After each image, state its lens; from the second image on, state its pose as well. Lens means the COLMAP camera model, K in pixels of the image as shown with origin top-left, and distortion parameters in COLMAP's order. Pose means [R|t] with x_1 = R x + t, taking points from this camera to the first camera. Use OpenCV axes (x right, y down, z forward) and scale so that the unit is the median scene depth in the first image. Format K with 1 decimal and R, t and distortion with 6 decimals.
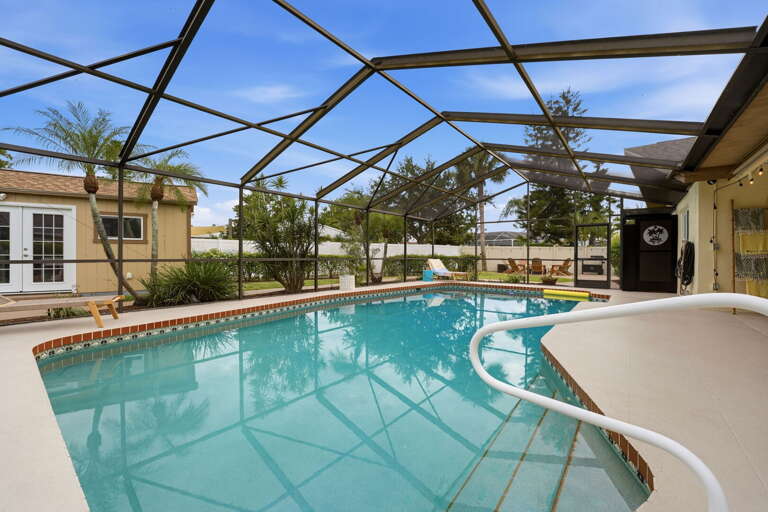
lens RADIAL K [[327.6, 0, 384.2], [0, 327.6, 258.3], [0, 0, 1]] dist [-0.023366, 0.000123]
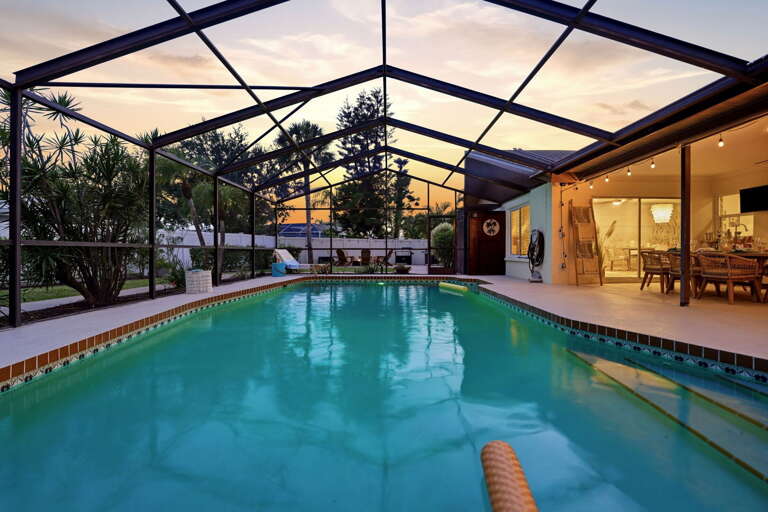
lens RADIAL K [[351.2, 0, 380.8], [0, 351.2, 251.6], [0, 0, 1]] dist [-0.014376, -0.000356]
pose [[0.789746, -0.003301, 0.613425, -0.251315], [0.008339, 0.999951, -0.005354, 0.020255], [-0.613377, 0.009344, 0.789735, 0.208313]]
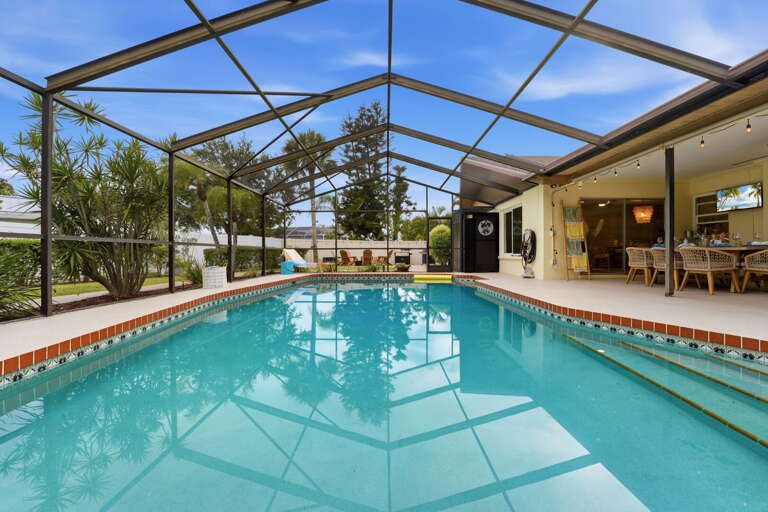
lens RADIAL K [[327.6, 0, 380.5], [0, 327.6, 254.6], [0, 0, 1]] dist [-0.023366, 0.000123]
pose [[0.787028, -0.006973, 0.616878, -0.259097], [0.012234, 0.999916, -0.004306, 0.032286], [-0.616796, 0.010935, 0.787047, 0.219802]]
